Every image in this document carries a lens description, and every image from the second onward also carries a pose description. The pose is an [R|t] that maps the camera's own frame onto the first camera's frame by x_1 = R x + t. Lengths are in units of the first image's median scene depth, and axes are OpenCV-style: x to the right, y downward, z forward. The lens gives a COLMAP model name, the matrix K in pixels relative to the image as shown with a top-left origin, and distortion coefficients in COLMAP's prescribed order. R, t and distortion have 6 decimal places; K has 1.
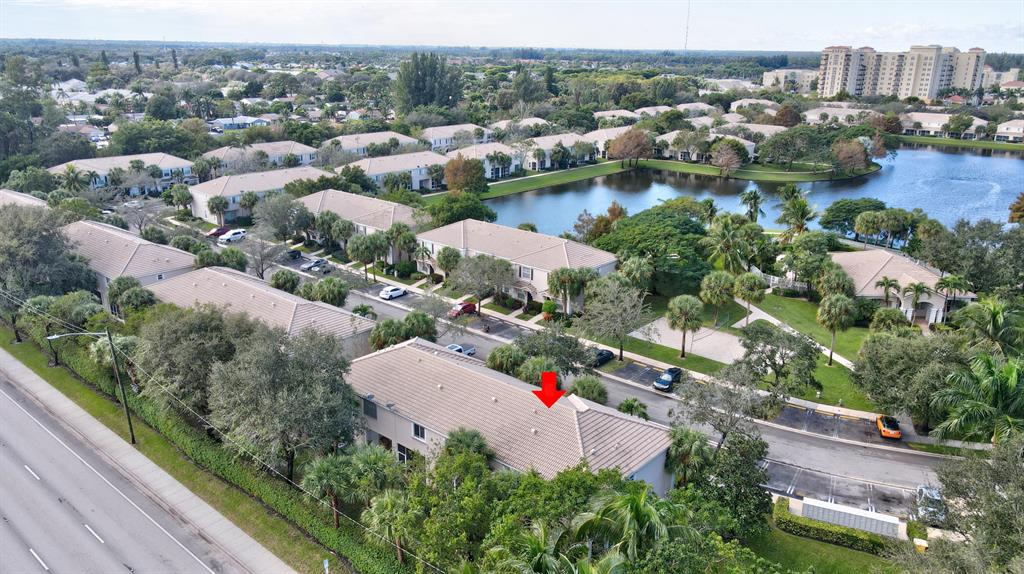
lens RADIAL K [[751.3, 0, 511.2], [0, 751.3, 286.1], [0, 0, 1]] dist [0.001949, 0.002063]
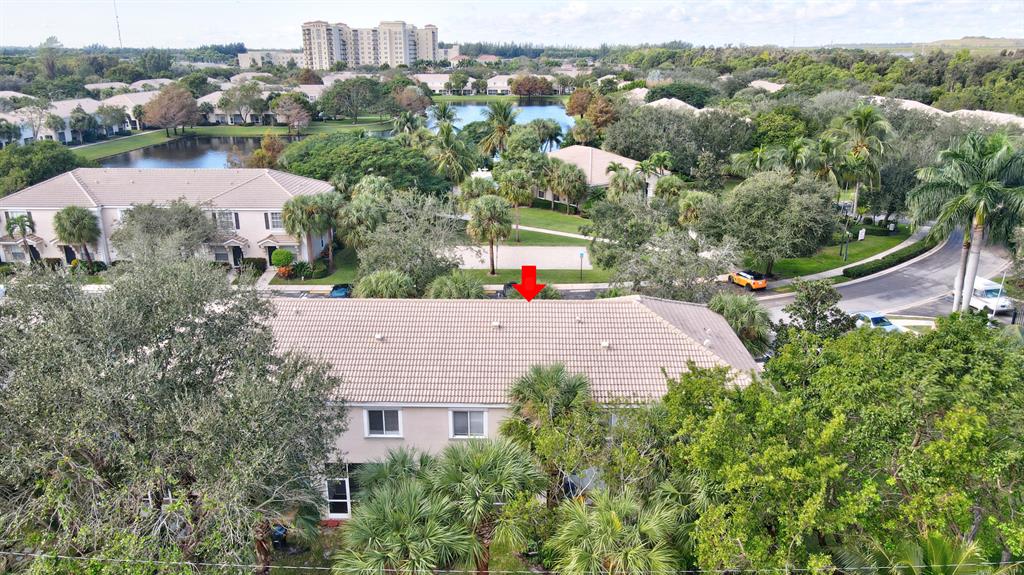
lens RADIAL K [[751.3, 0, 515.9], [0, 751.3, 287.7], [0, 0, 1]] dist [0.001949, 0.002063]
pose [[0.766639, -0.205267, 0.608383, -0.070853], [0.203515, 0.976349, 0.072964, 0.015826], [-0.608972, 0.067878, 0.790282, 0.100848]]
